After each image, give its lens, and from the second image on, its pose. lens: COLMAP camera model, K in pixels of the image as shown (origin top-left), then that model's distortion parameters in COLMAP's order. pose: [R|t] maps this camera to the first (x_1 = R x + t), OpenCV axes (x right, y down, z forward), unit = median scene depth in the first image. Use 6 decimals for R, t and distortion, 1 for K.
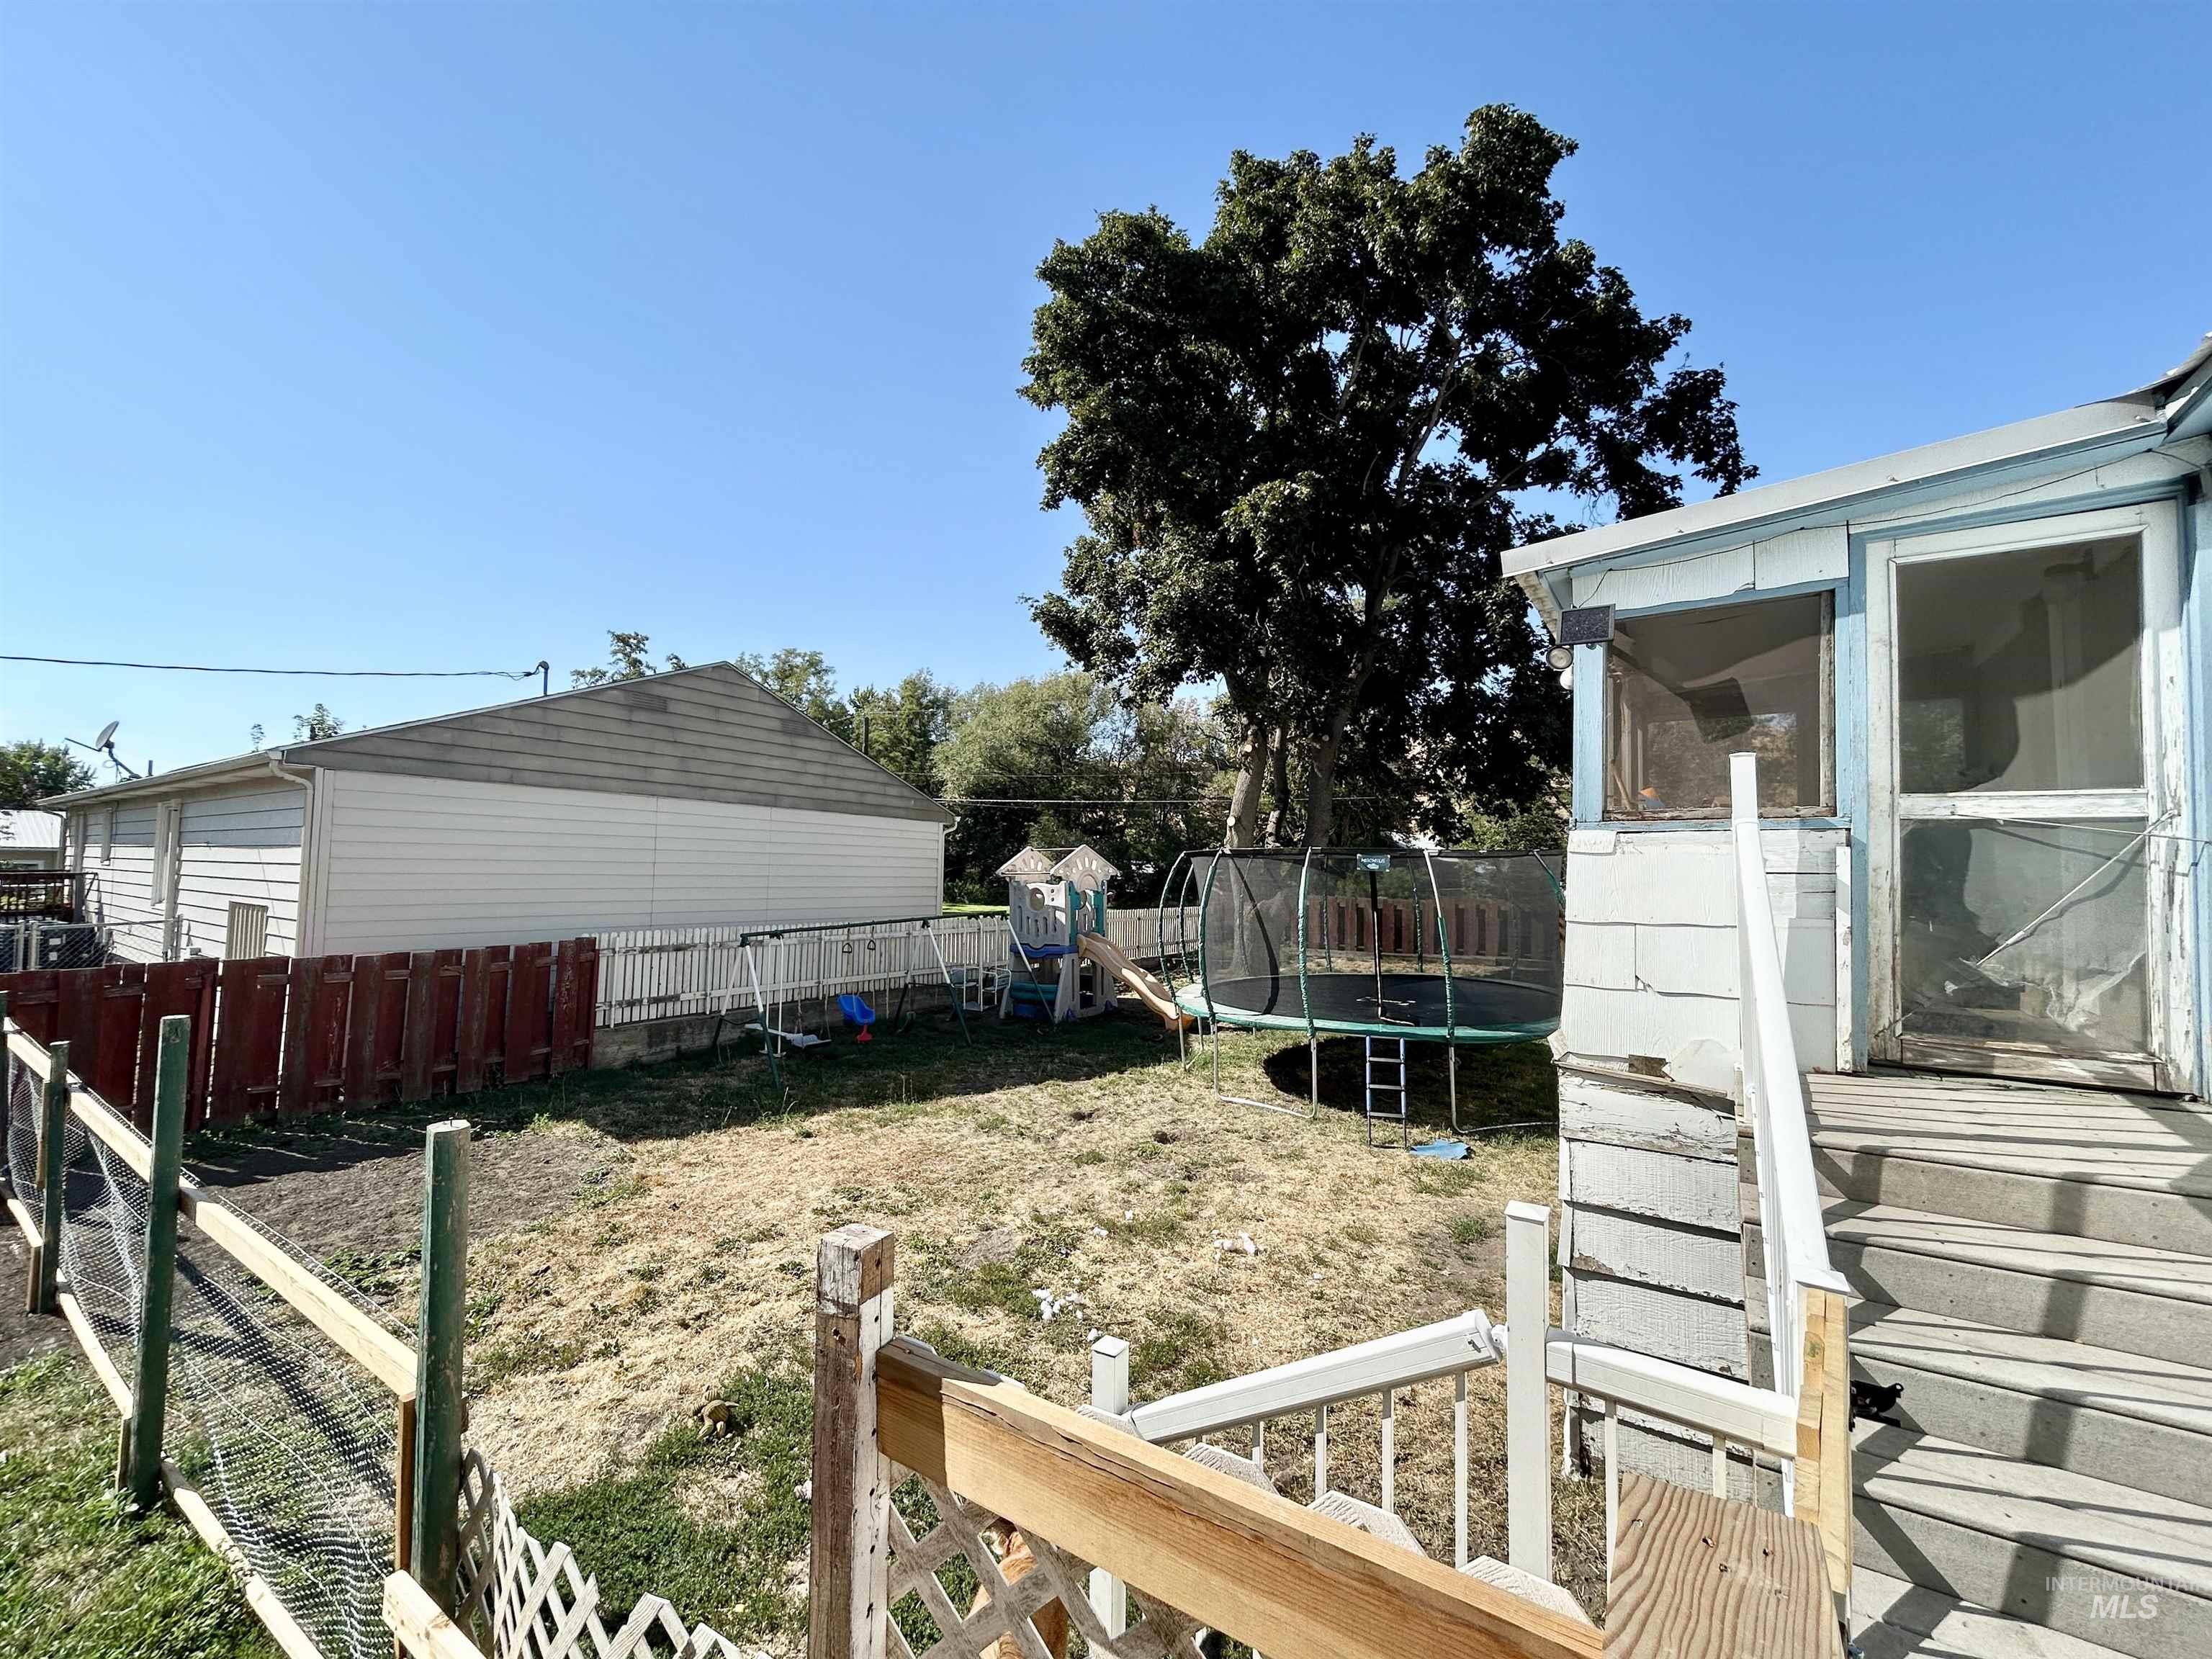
lens RADIAL K [[889.8, 0, 1101.9], [0, 889.8, 821.7], [0, 0, 1]] dist [-0.002597, 0.005051]
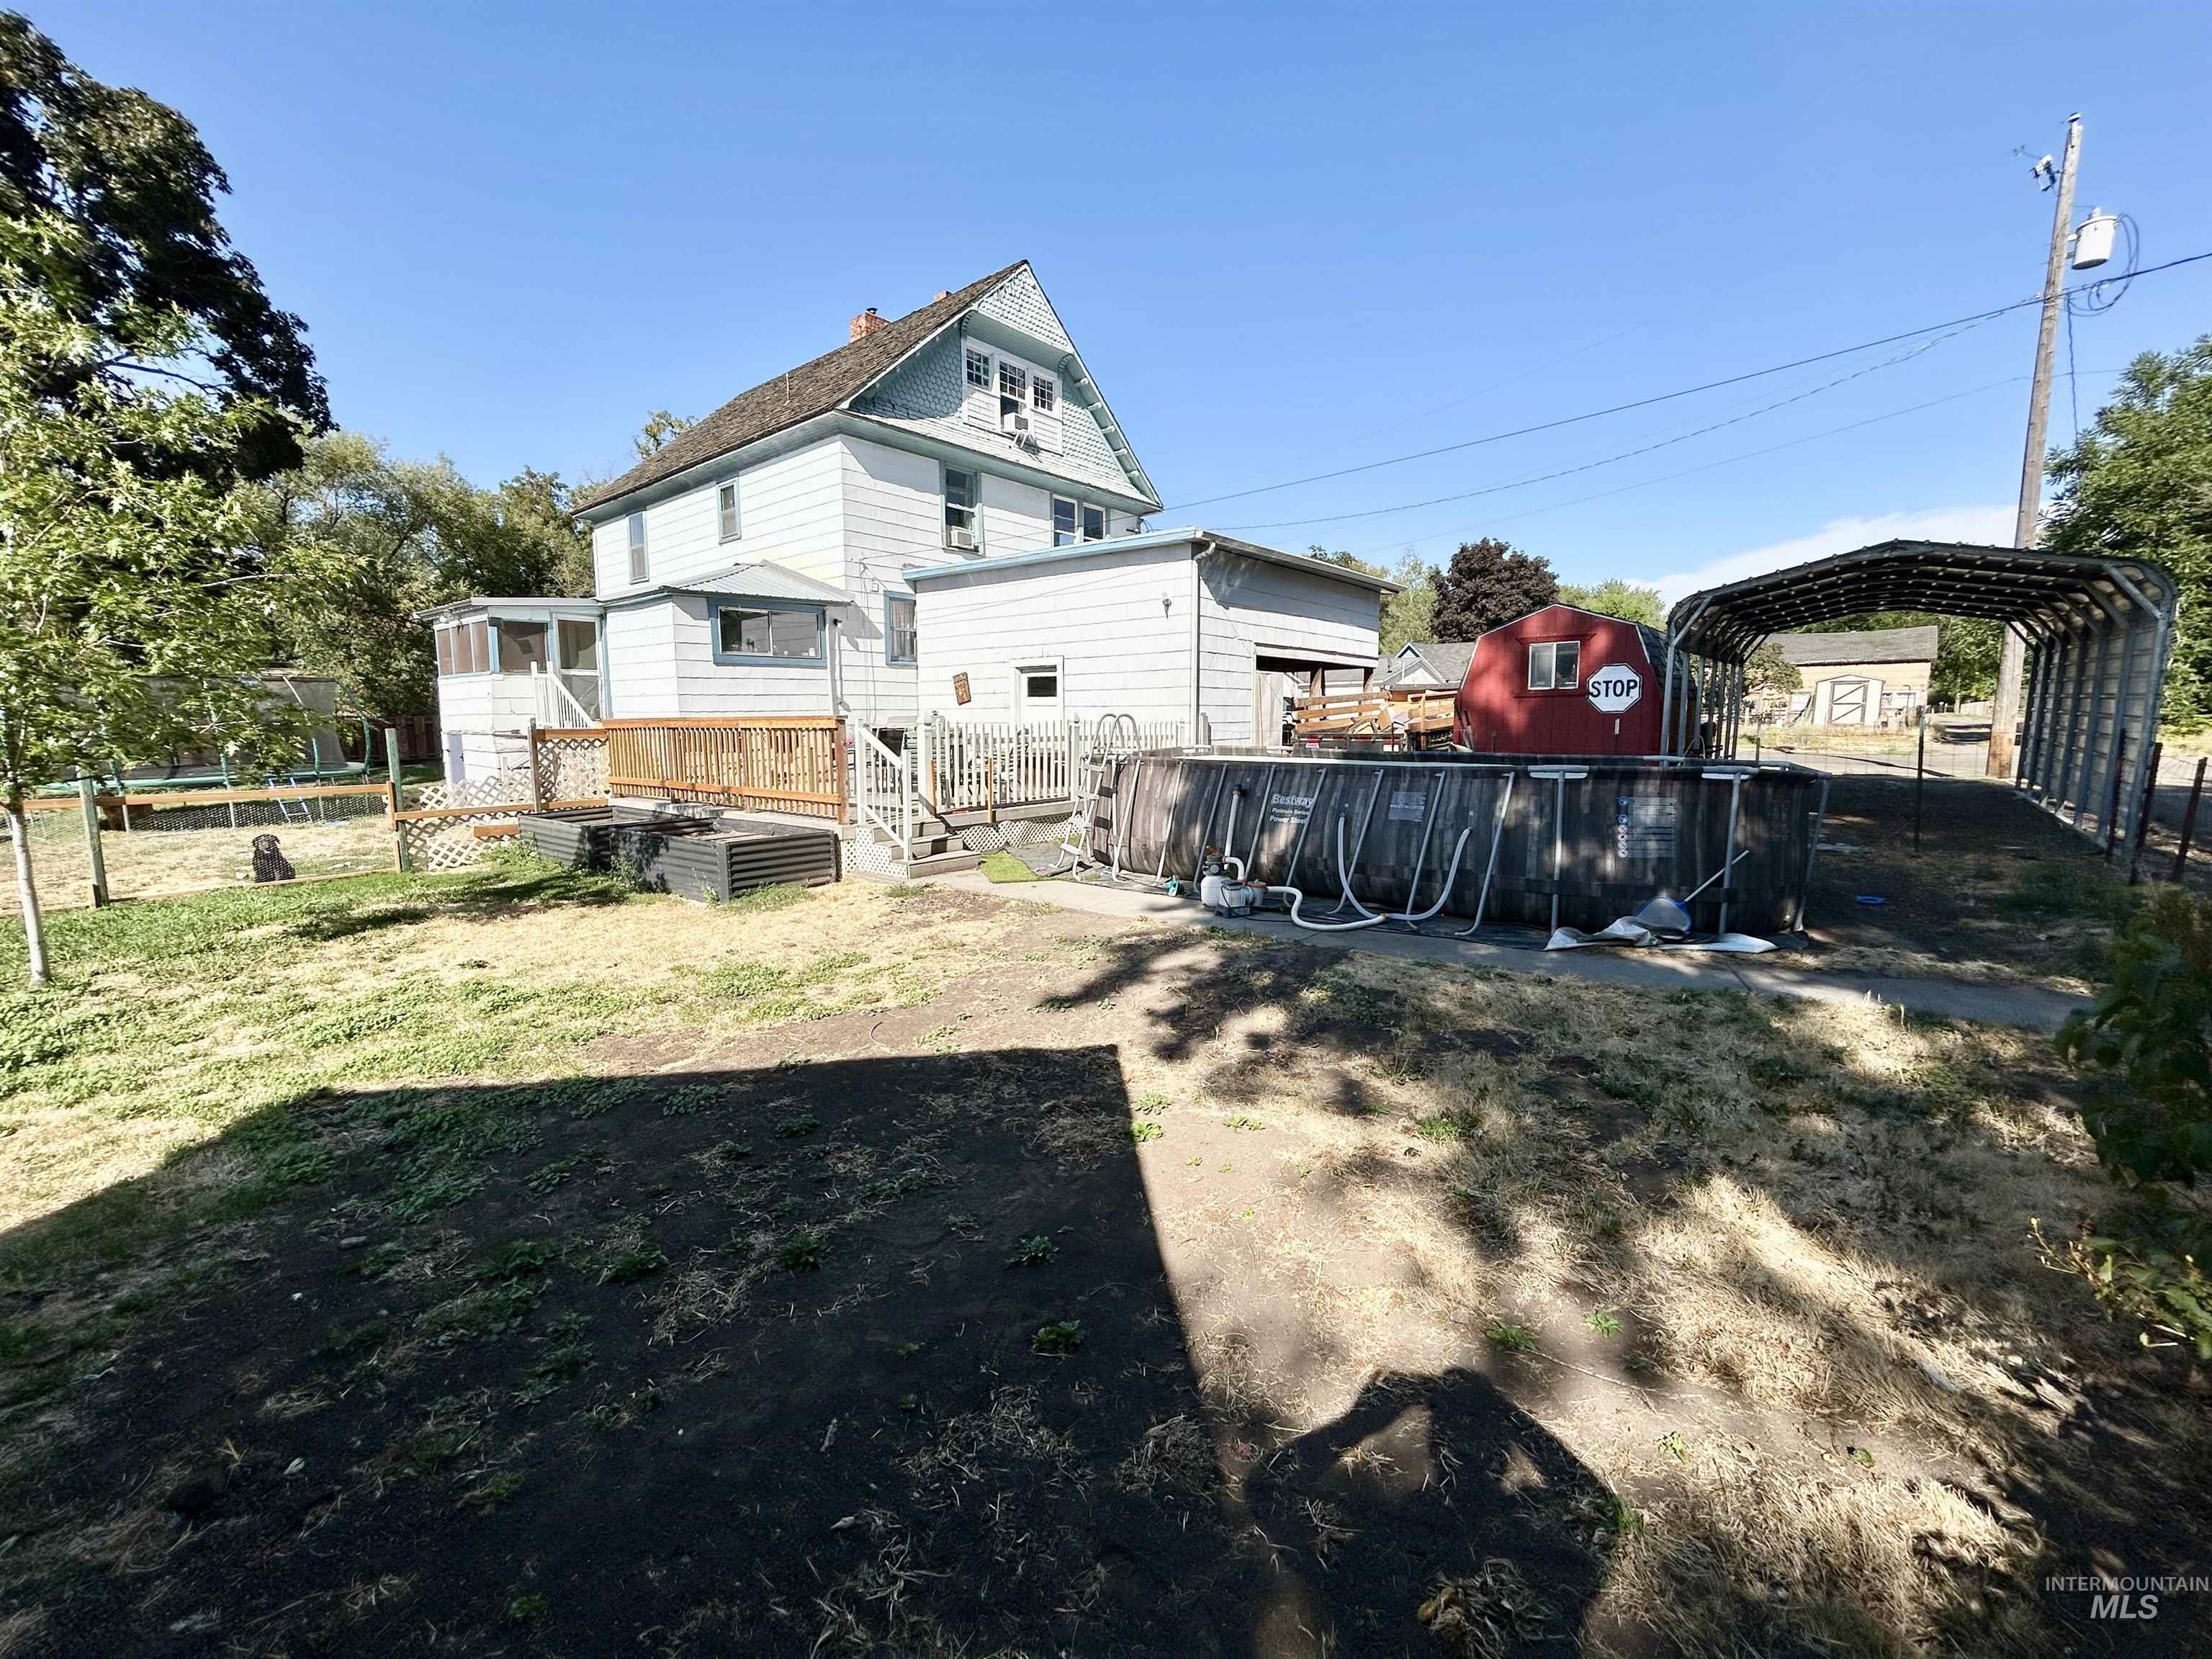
lens RADIAL K [[883.9, 0, 1106.0], [0, 883.9, 829.5], [0, 0, 1]] dist [-0.015559, 0.000121]
pose [[0.095162, -0.155139, 0.983299, -0.830656], [-0.041323, 0.986314, 0.159614, -0.013471], [-0.994604, -0.055822, 0.087449, -0.546333]]
